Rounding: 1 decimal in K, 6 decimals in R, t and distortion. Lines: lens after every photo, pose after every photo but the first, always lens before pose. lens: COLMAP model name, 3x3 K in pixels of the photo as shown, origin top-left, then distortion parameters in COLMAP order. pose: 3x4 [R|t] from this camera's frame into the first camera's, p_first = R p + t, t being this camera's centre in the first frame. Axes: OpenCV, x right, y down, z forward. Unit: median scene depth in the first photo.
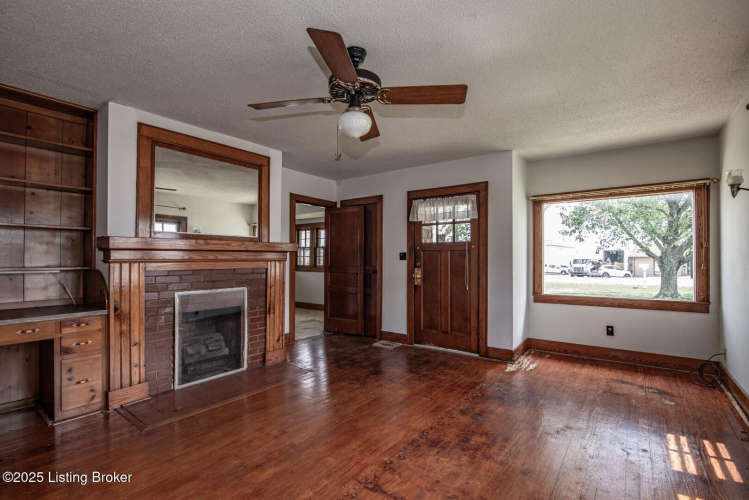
lens RADIAL K [[342.8, 0, 372.7], [0, 342.8, 253.9], [0, 0, 1]] dist [-0.013011, 0.000221]
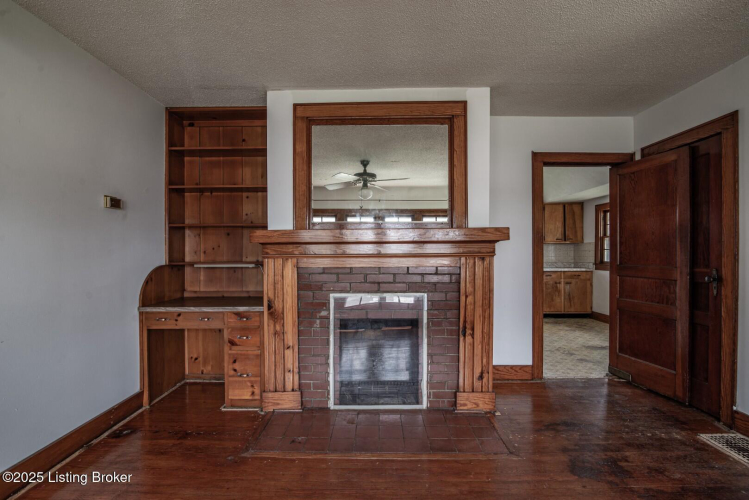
lens RADIAL K [[342.8, 0, 372.7], [0, 342.8, 253.9], [0, 0, 1]] dist [-0.013011, 0.000221]
pose [[0.599532, -0.002778, -0.800346, 0.120248], [0.015483, 0.999847, 0.008128, 0.007164], [0.800201, -0.017264, 0.599483, 0.436235]]
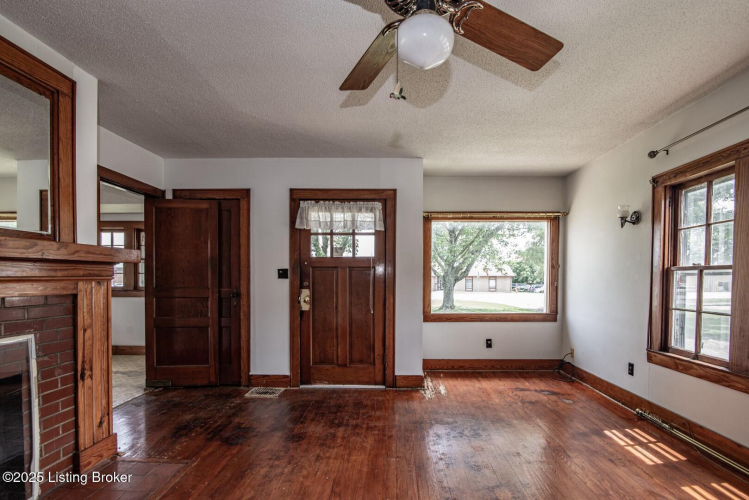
lens RADIAL K [[357.6, 0, 388.6], [0, 357.6, 285.6], [0, 0, 1]] dist [-0.014343, -0.000110]
pose [[0.807383, -0.011767, 0.589910, -0.228769], [-0.010463, 0.999358, 0.034255, 0.004872], [-0.589935, -0.033829, 0.806742, 0.265685]]
